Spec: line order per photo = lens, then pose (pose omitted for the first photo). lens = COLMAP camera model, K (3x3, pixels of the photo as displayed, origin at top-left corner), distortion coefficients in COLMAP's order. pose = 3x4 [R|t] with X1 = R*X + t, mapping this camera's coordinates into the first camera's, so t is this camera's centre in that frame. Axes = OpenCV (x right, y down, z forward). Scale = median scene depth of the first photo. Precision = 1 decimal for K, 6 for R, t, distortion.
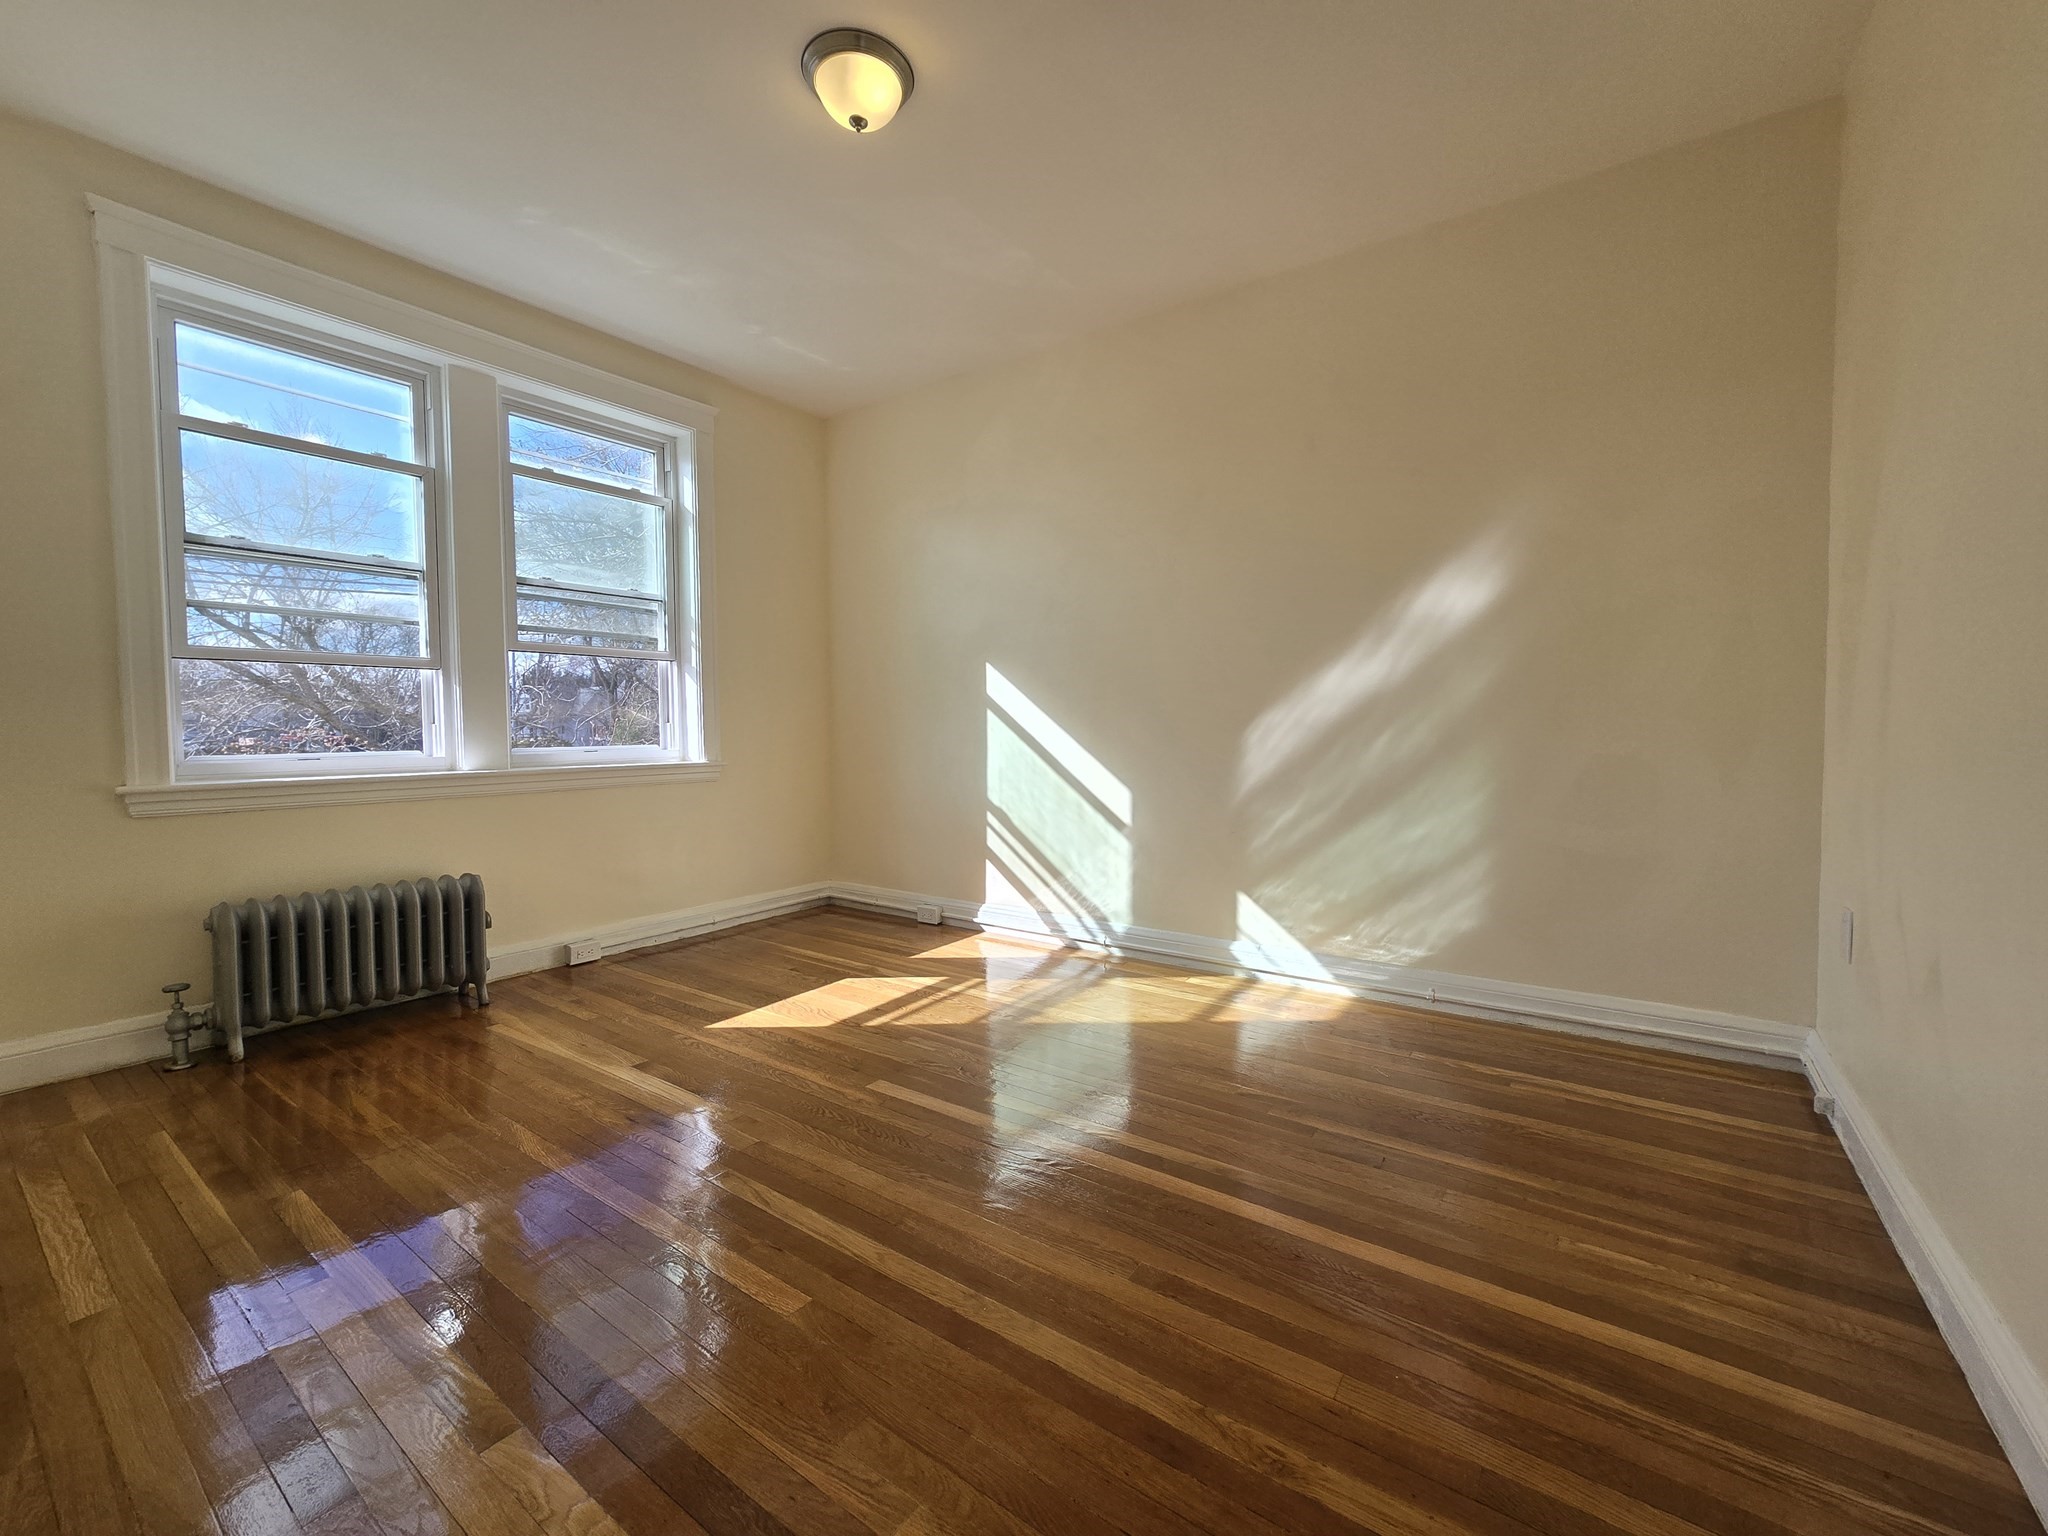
lens RADIAL K [[815.8, 0, 1024.2], [0, 815.8, 779.5], [0, 0, 1]] dist [-0.000180, 0.000036]
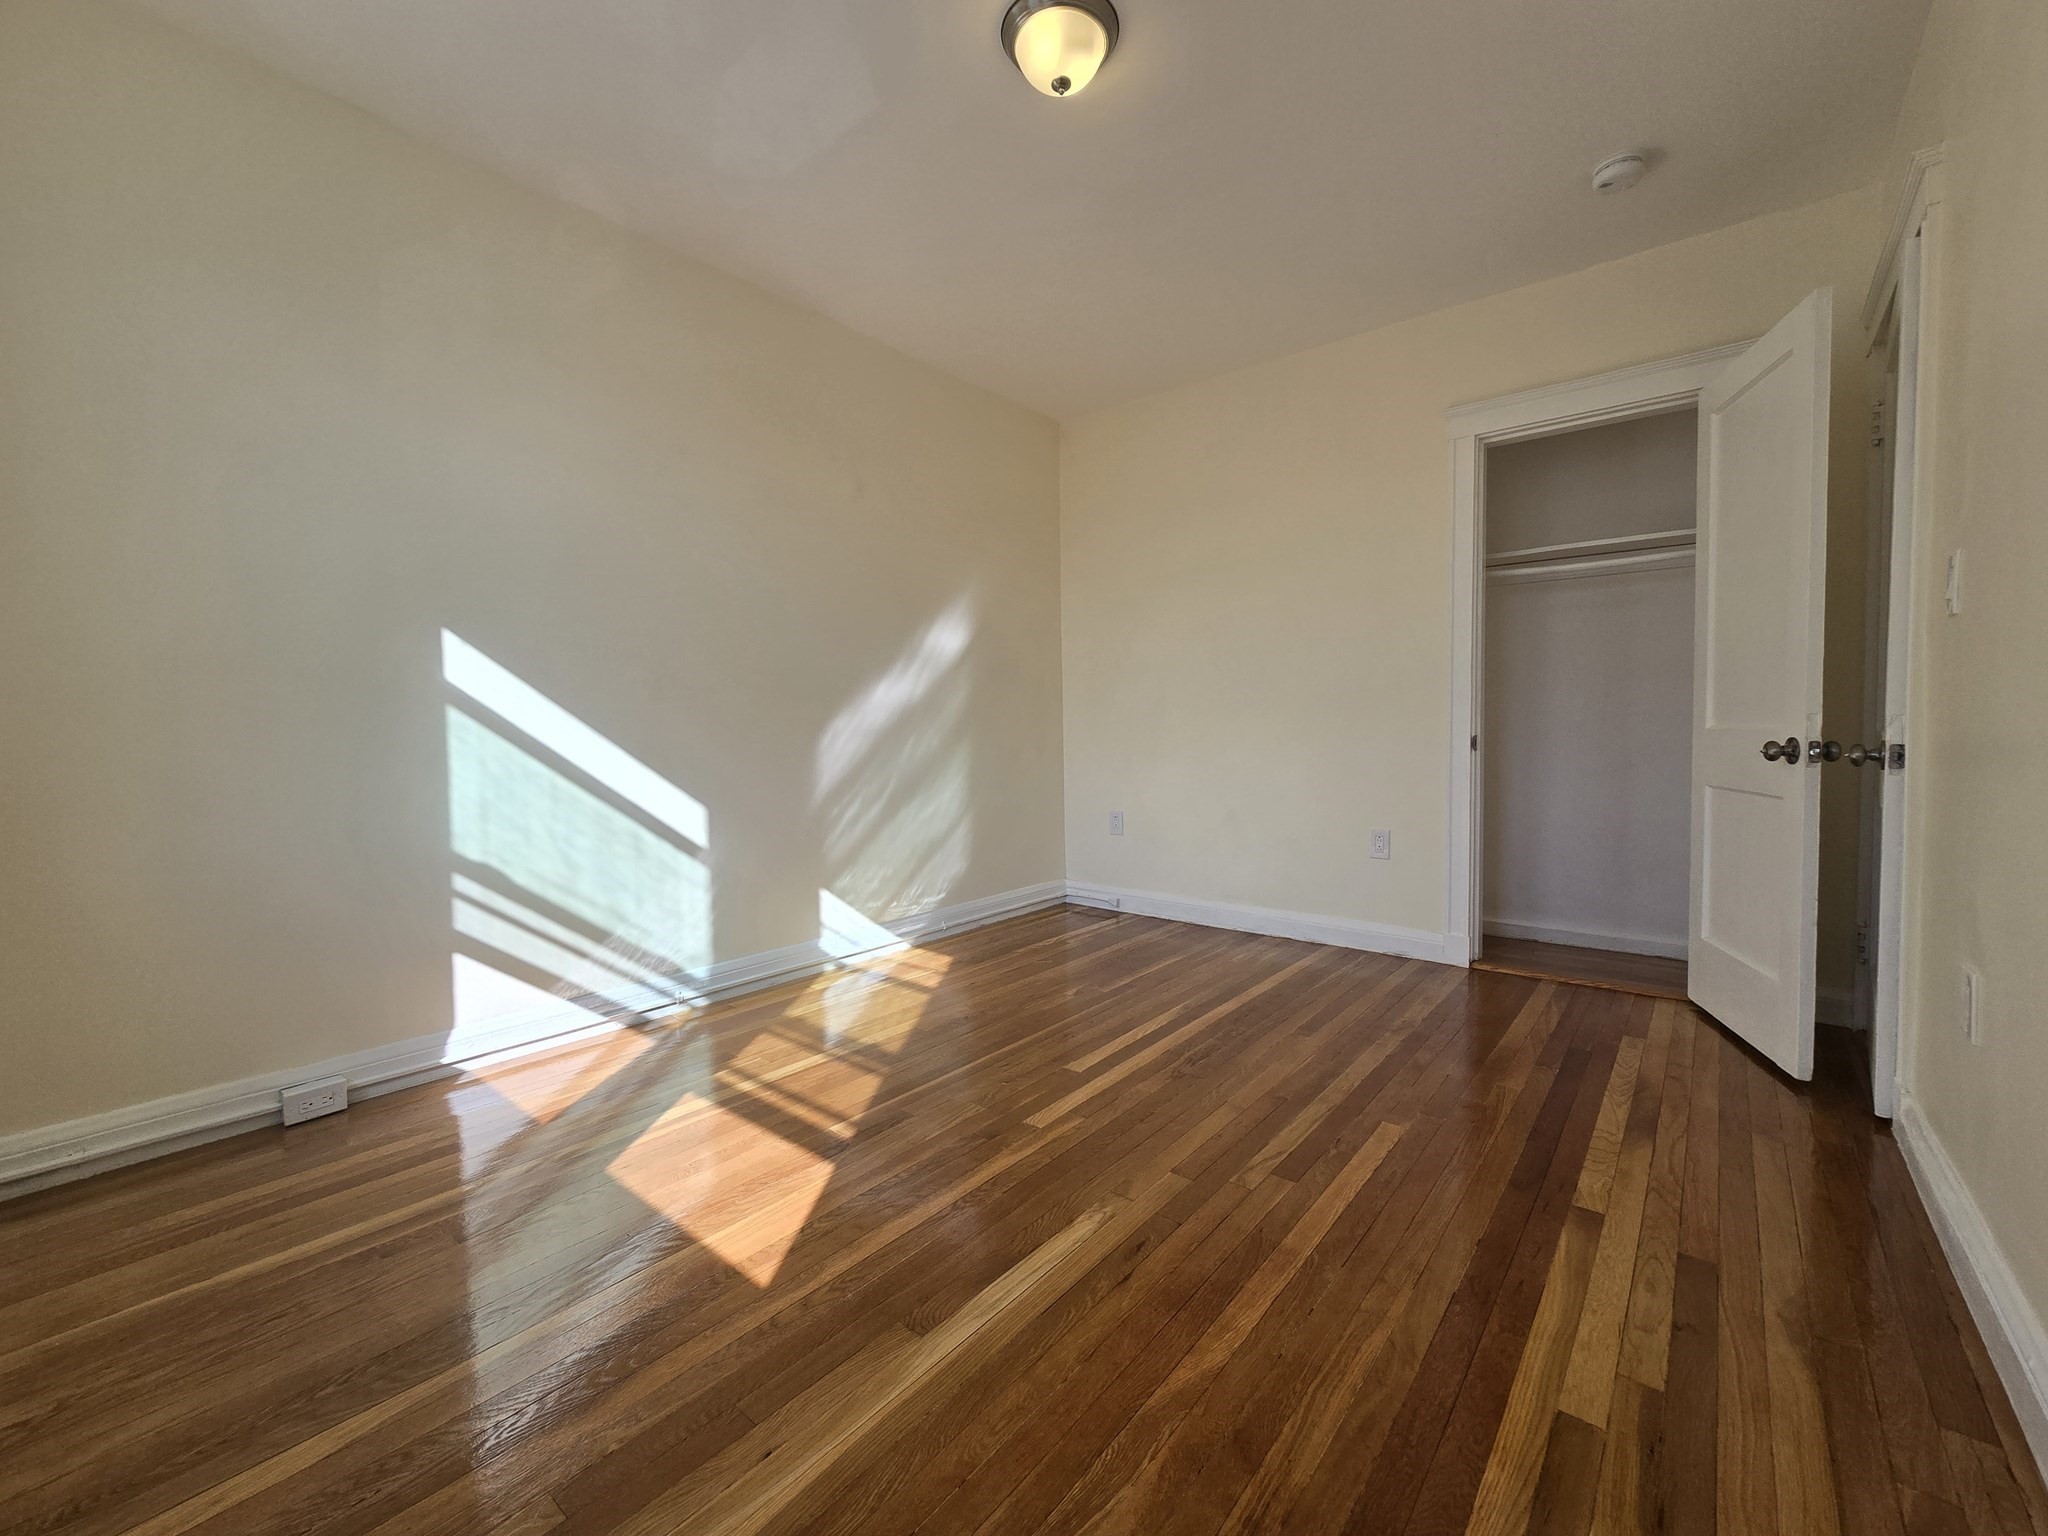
lens RADIAL K [[826.8, 0, 1030.0], [0, 826.8, 756.8], [0, 0, 1]] dist [-0.001326, -0.000109]
pose [[0.081980, -0.031414, 0.996139, -0.704208], [0.073220, 0.996992, 0.025415, -0.036115], [-0.993941, 0.070854, 0.084034, 0.584959]]
